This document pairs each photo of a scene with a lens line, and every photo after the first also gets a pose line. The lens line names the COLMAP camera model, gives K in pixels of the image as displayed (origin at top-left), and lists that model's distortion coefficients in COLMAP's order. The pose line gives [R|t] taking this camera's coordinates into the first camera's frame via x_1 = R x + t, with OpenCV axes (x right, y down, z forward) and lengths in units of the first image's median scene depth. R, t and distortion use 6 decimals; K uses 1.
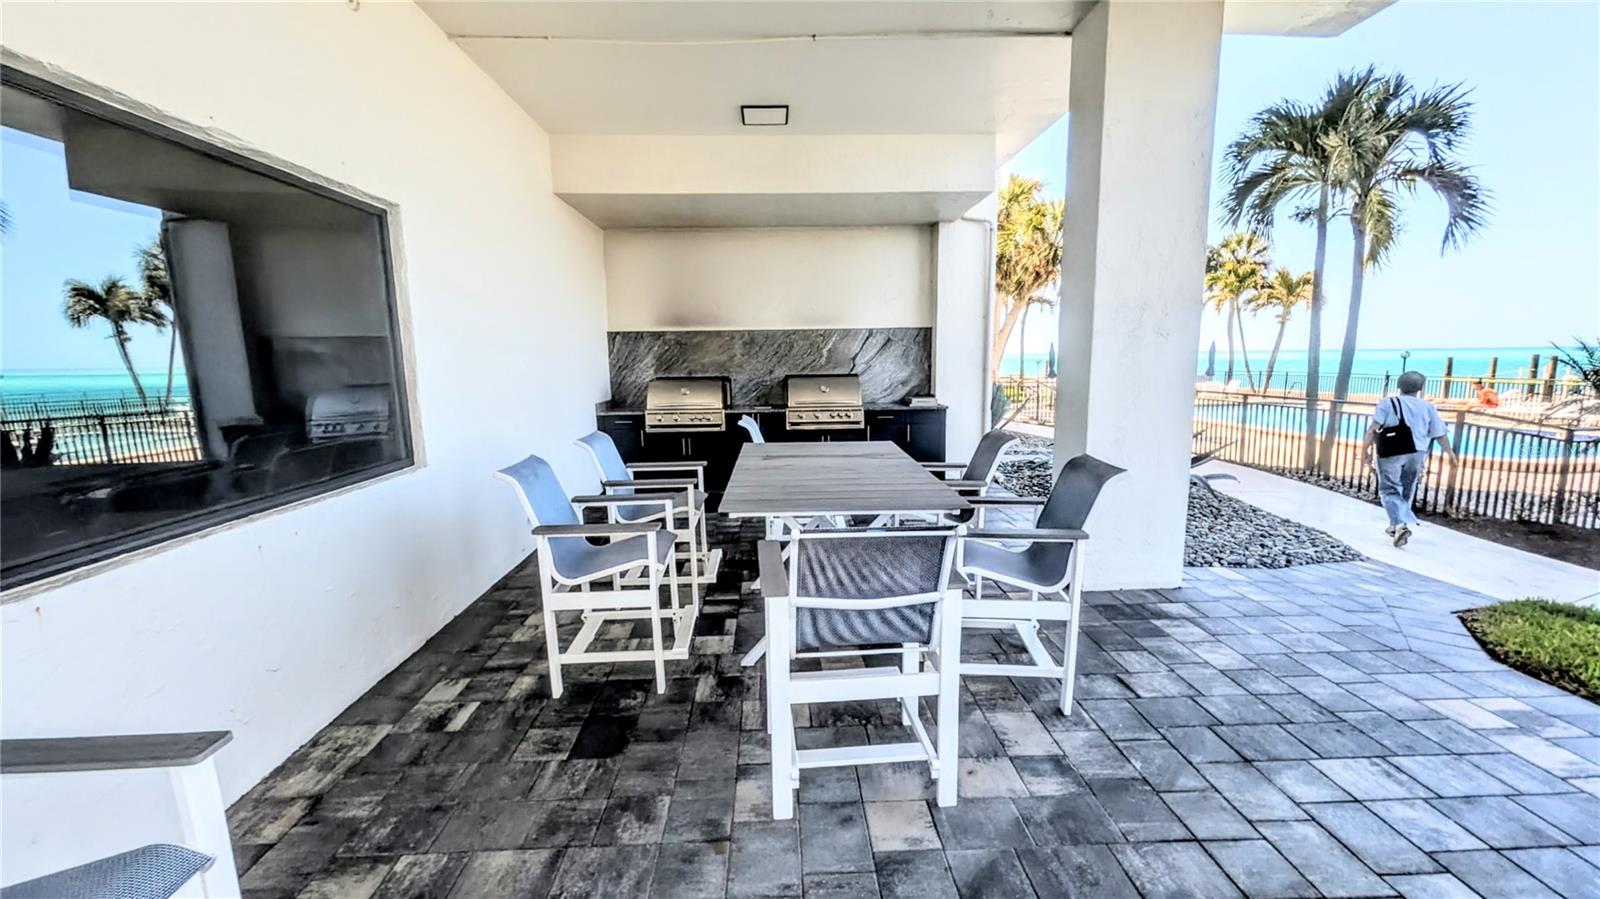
lens RADIAL K [[617.5, 0, 797.9], [0, 617.5, 448.3], [0, 0, 1]] dist [-0.000776, -0.000150]
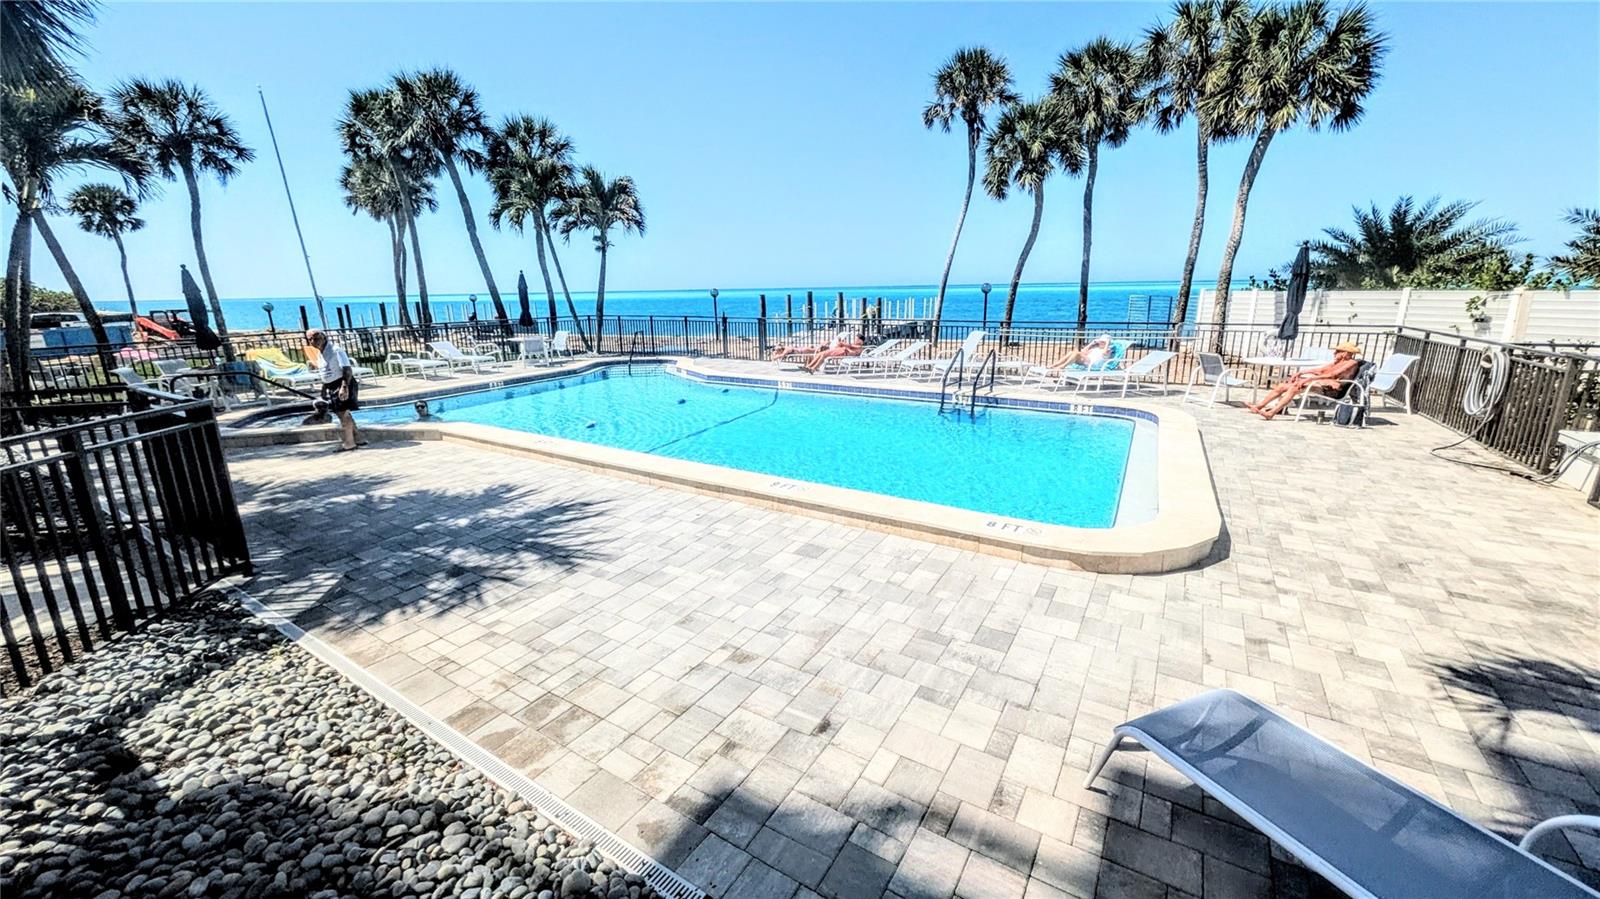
lens RADIAL K [[621.5, 0, 801.2], [0, 621.5, 444.6], [0, 0, 1]] dist [0.000090, -0.000210]
pose [[0.559730, -0.198206, 0.804622, 0.264838], [0.132698, 0.979883, 0.149068, -0.051188], [-0.817982, 0.023334, 0.574771, 0.371449]]
